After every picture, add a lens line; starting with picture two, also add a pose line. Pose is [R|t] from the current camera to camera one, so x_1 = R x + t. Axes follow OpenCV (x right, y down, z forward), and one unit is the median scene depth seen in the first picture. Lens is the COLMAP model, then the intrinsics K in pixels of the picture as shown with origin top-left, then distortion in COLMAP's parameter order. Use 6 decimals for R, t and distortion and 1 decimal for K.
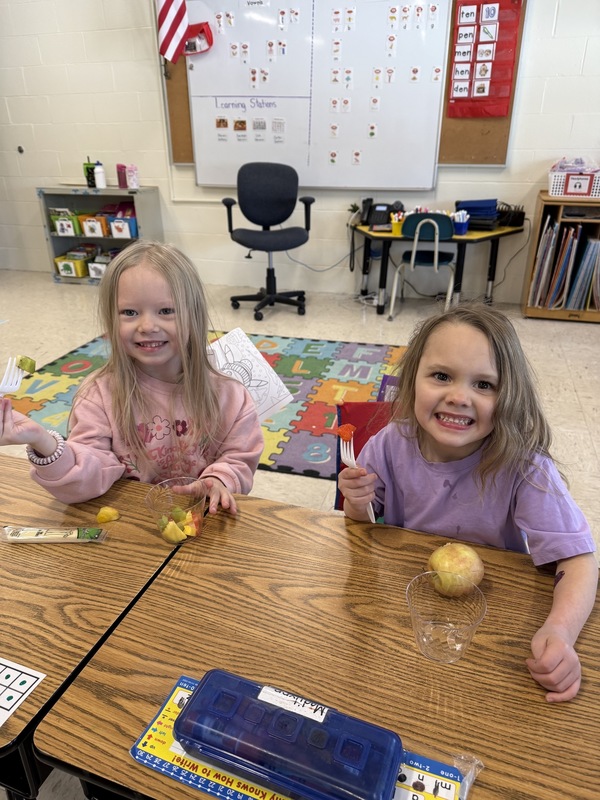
lens RADIAL K [[558.3, 0, 300.0], [0, 558.3, 400.0], [0, 0, 1]] dist [-0.001282, 0.006107]
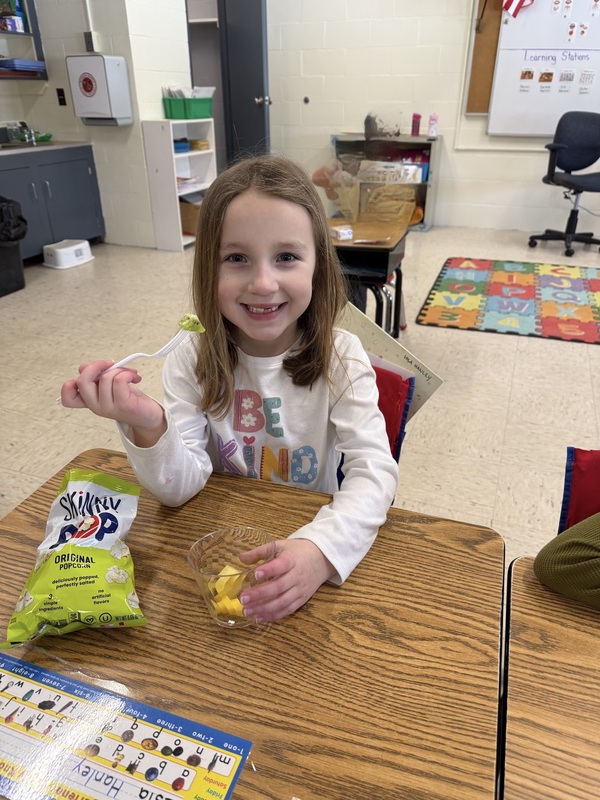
lens RADIAL K [[558.3, 0, 300.0], [0, 558.3, 400.0], [0, 0, 1]] dist [-0.001282, 0.006107]
pose [[0.998575, 0.031702, -0.042929, -0.519898], [-0.029237, 0.997953, 0.056882, 0.090993], [0.044645, -0.055546, 0.997458, -0.148300]]
